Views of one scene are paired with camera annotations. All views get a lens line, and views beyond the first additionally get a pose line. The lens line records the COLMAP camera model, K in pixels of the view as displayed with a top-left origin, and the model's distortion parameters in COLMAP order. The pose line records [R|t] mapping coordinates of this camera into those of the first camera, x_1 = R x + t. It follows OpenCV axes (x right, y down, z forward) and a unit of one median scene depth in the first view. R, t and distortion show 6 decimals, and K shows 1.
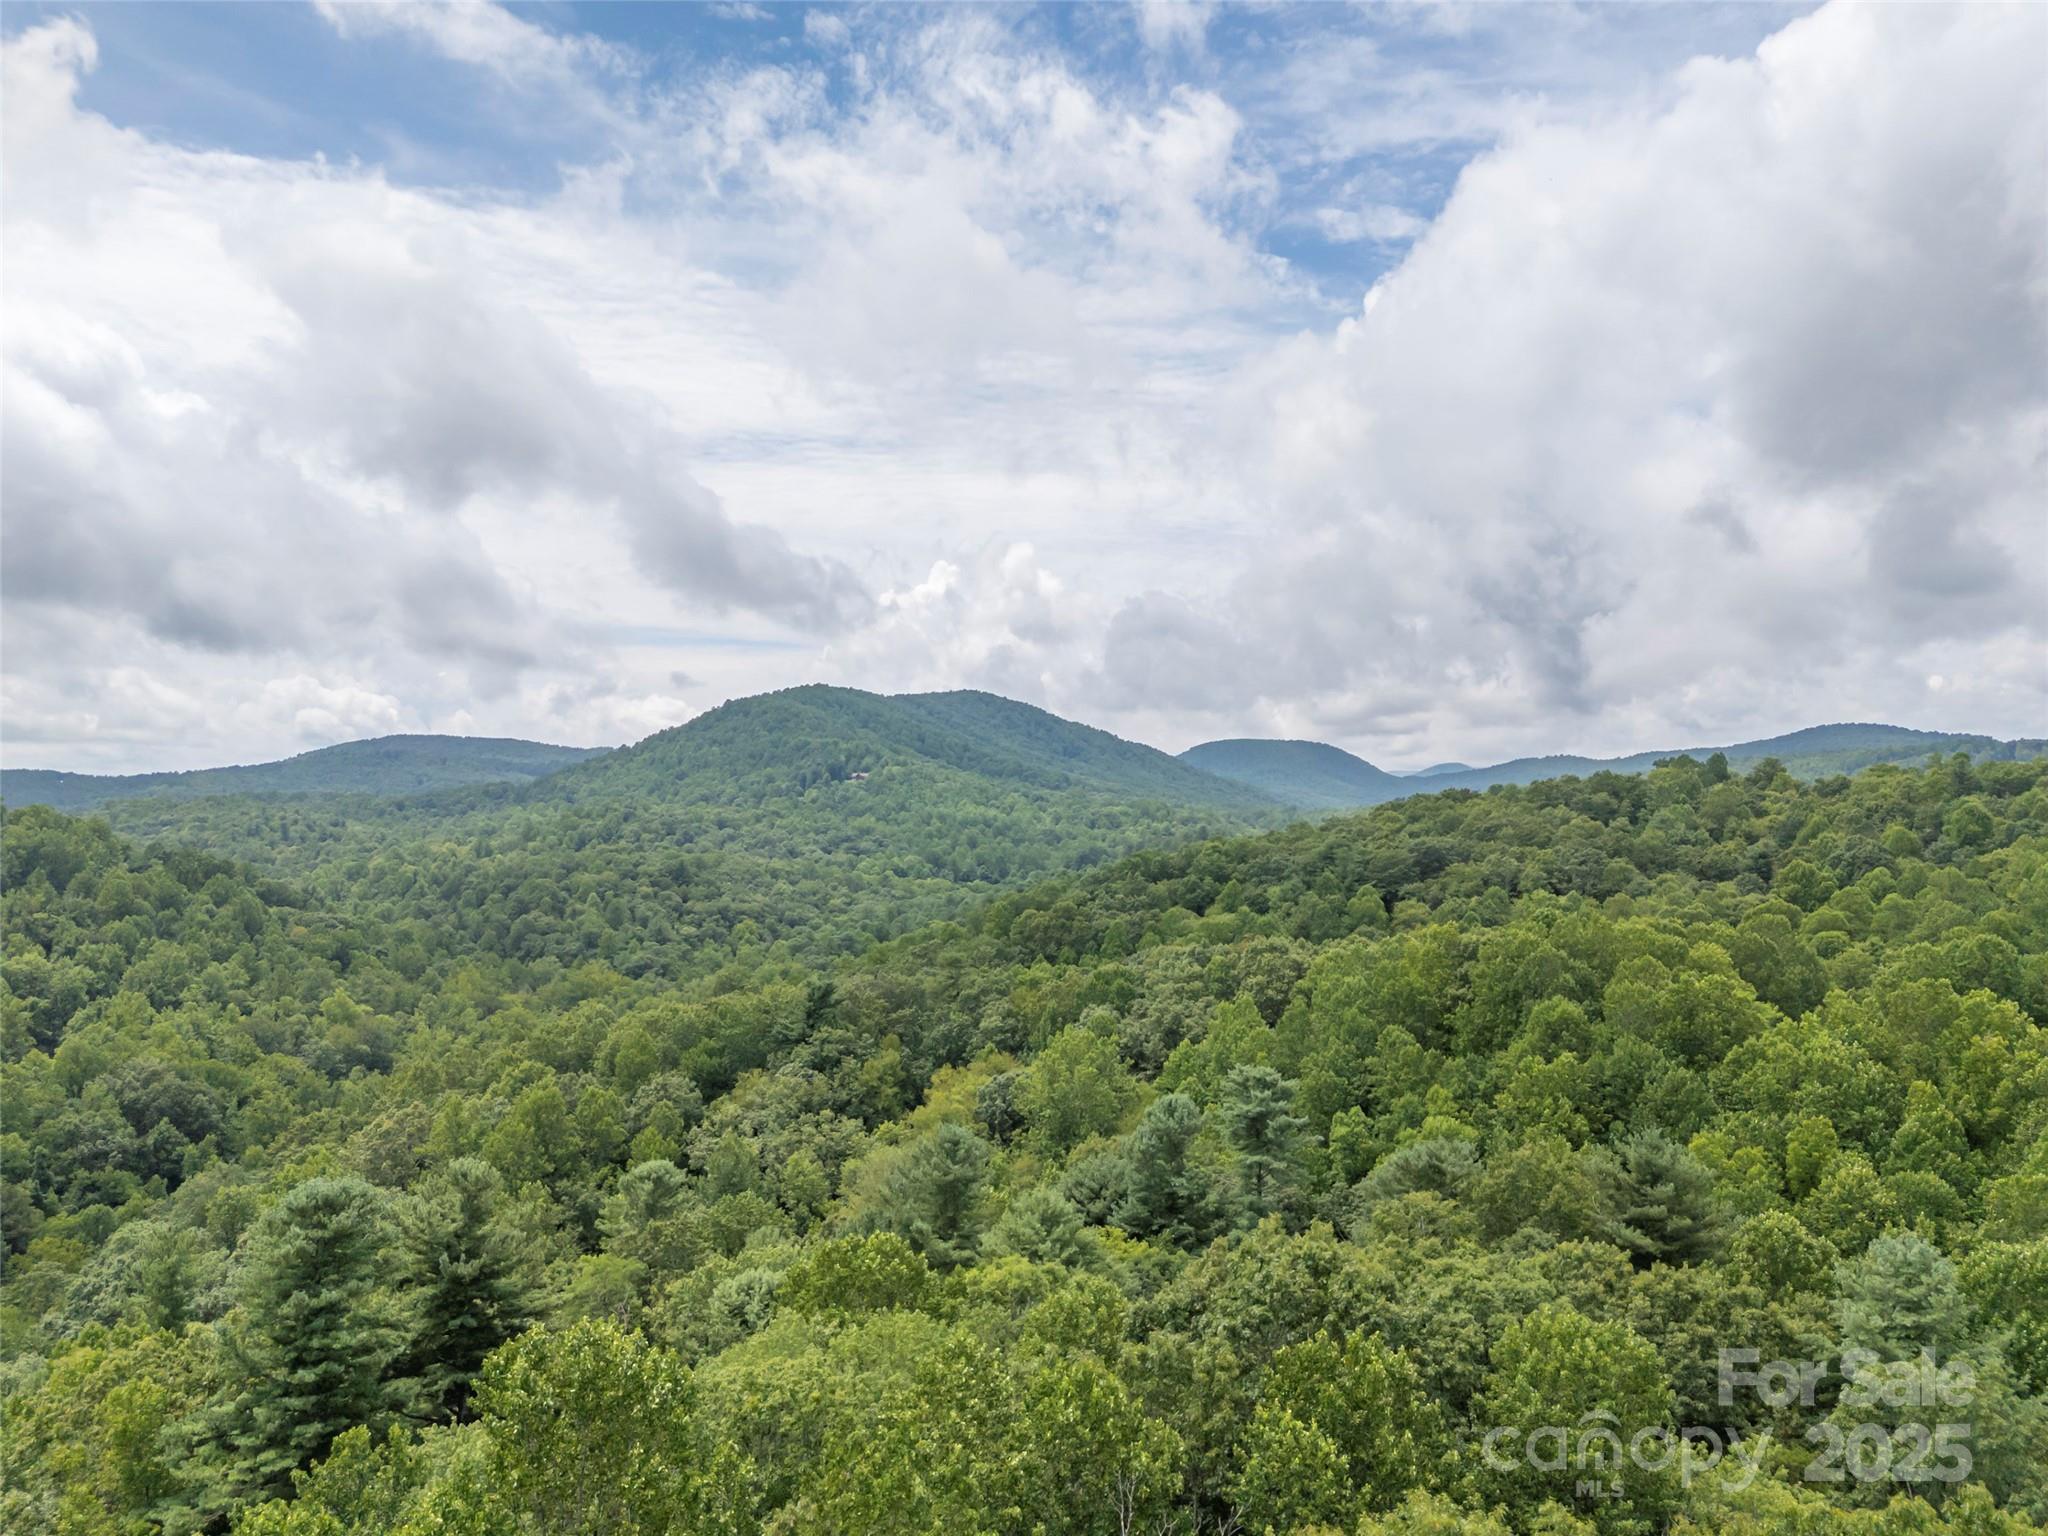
lens RADIAL K [[1511.5, 0, 1037.4], [0, 1511.5, 772.8], [0, 0, 1]] dist [0.085175, -0.052601]
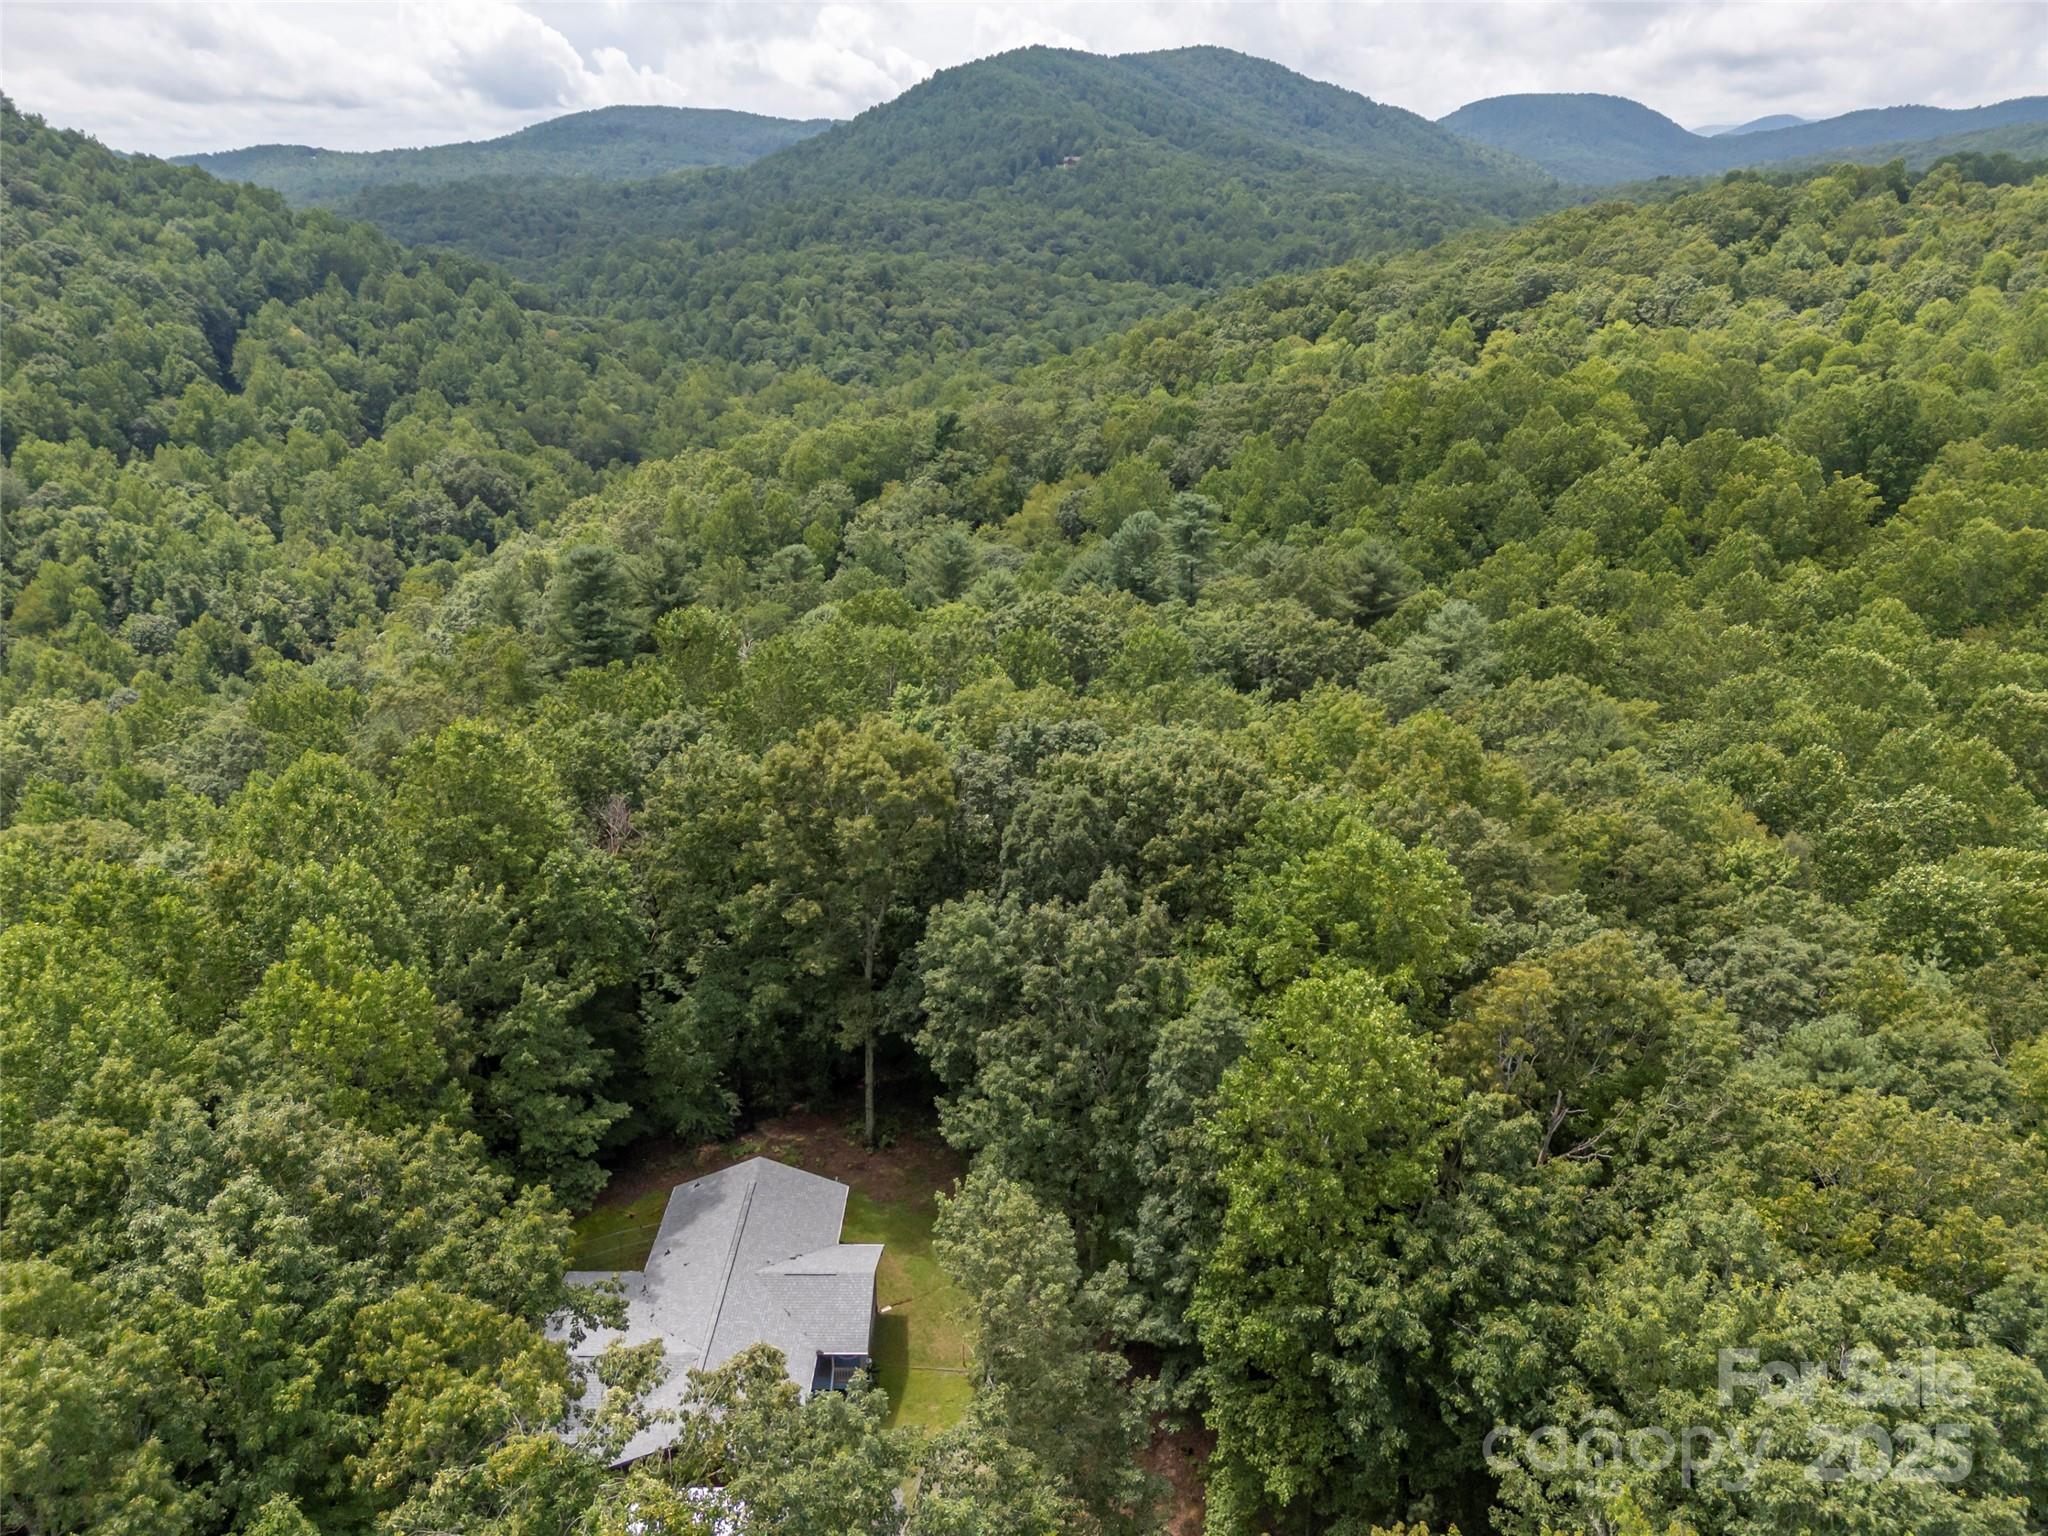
lens RADIAL K [[1511.5, 0, 1026.6], [0, 1511.5, 771.2], [0, 0, 1]] dist [0.085175, -0.052601]
pose [[0.987767, 0.050862, -0.147407, 0.079105], [0.009073, 0.924964, 0.379946, -0.040801], [0.155671, -0.376636, 0.913188, -0.159901]]
